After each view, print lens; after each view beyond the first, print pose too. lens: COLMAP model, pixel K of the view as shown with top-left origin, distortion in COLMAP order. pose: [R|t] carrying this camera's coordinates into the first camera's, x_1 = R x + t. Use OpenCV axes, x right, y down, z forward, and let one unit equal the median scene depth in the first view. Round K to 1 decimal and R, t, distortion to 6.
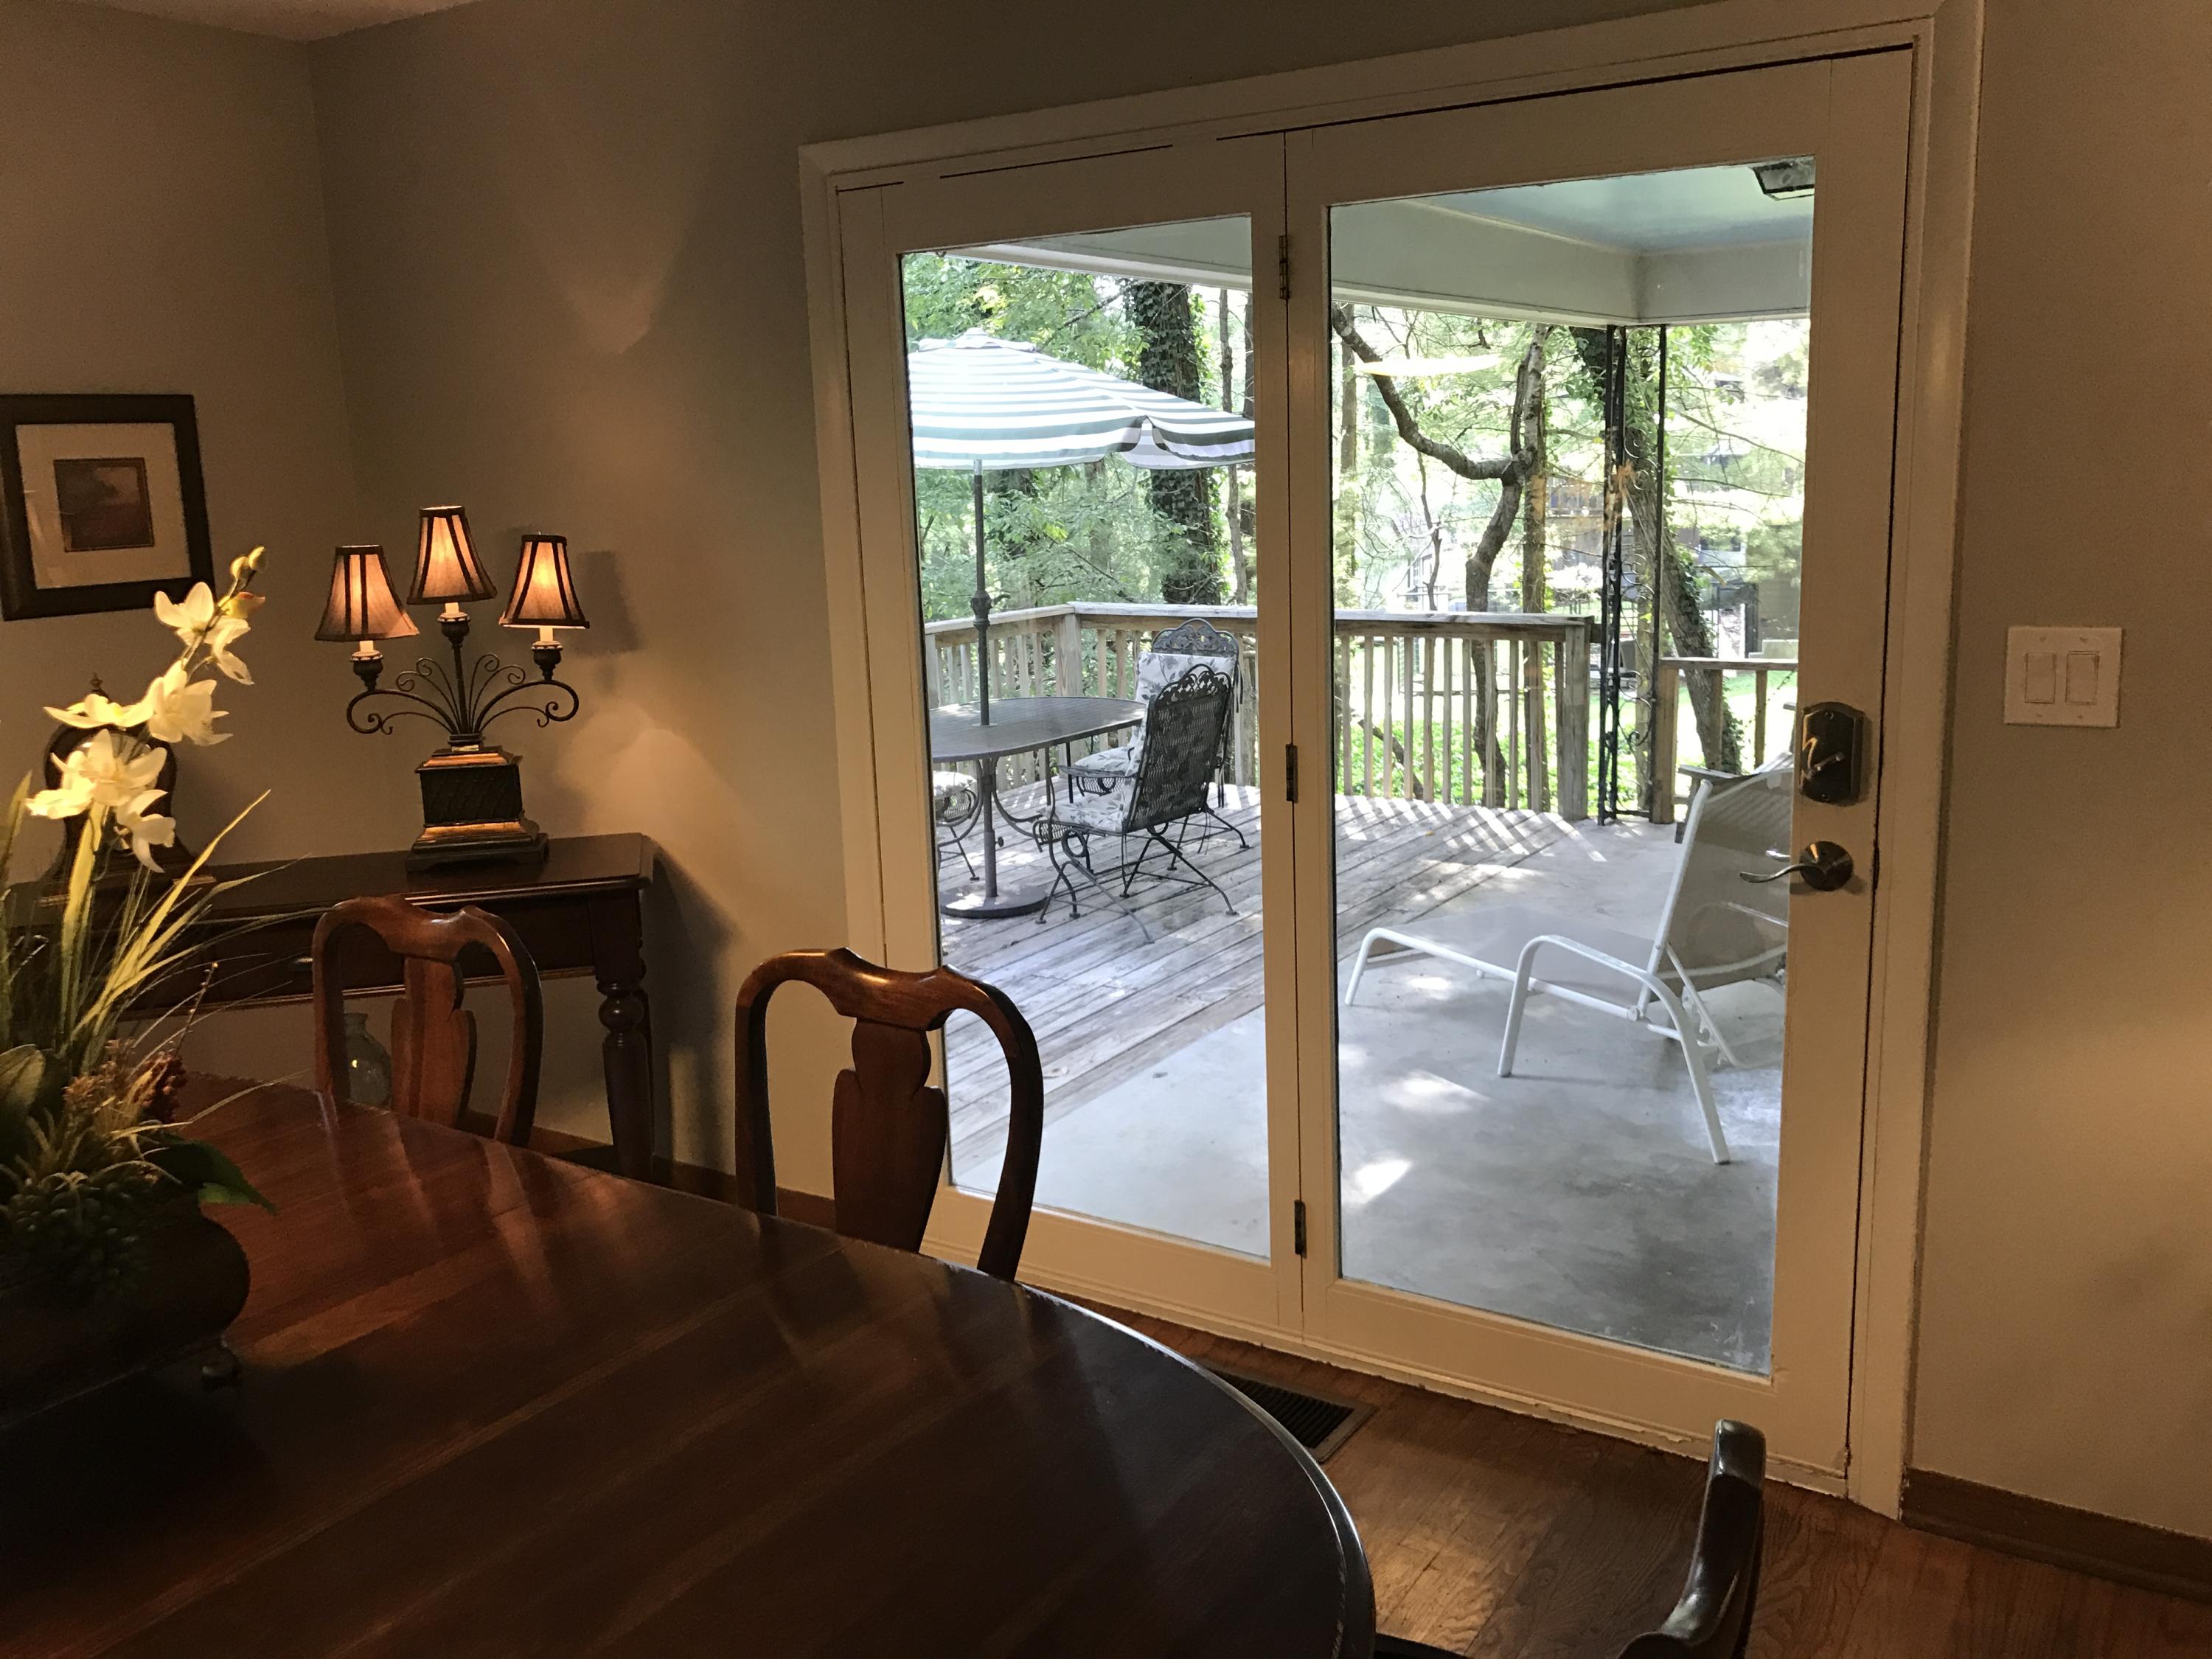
lens RADIAL K [[1828.0, 0, 1109.5], [0, 1828.0, 806.5], [0, 0, 1]] dist [0.017247, -0.017655]
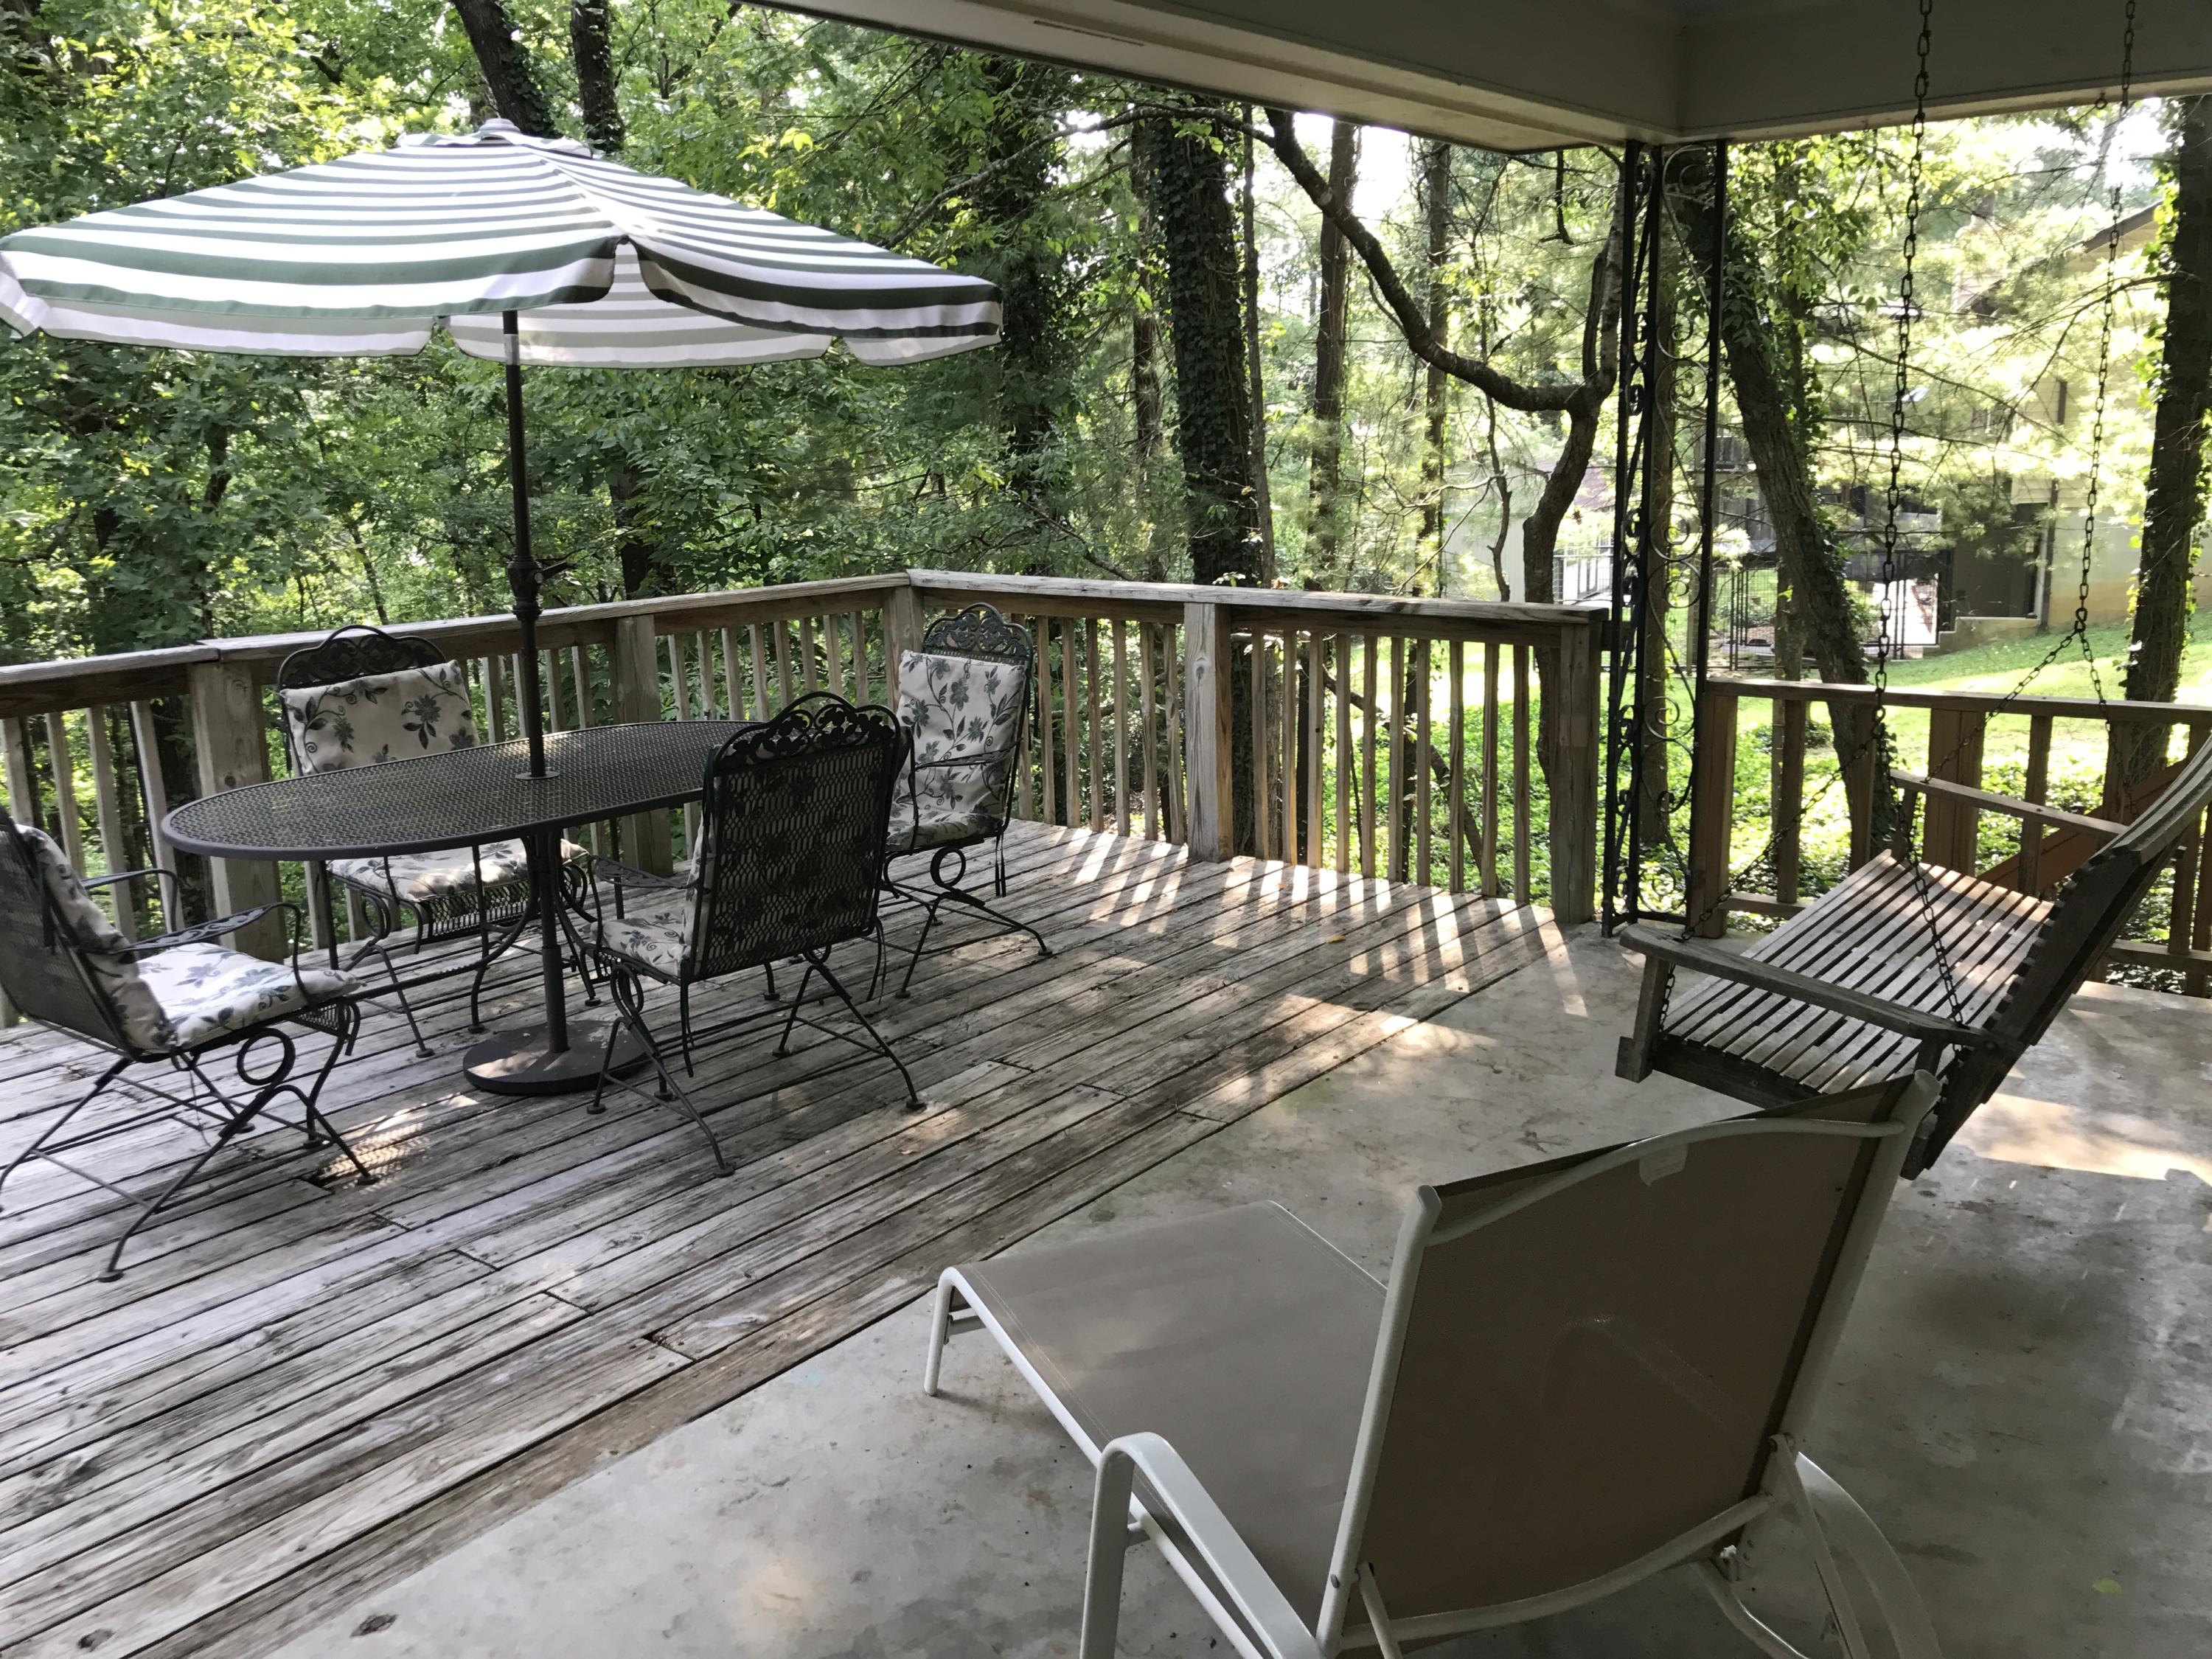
lens RADIAL K [[1851.8, 0, 1108.9], [0, 1851.8, 787.0], [0, 0, 1]] dist [-0.001878, -0.008939]
pose [[0.995514, 0.024759, -0.091319, 0.169216], [-0.023720, 0.999641, 0.012441, -0.050477], [0.091594, -0.010220, 0.995744, 0.376661]]
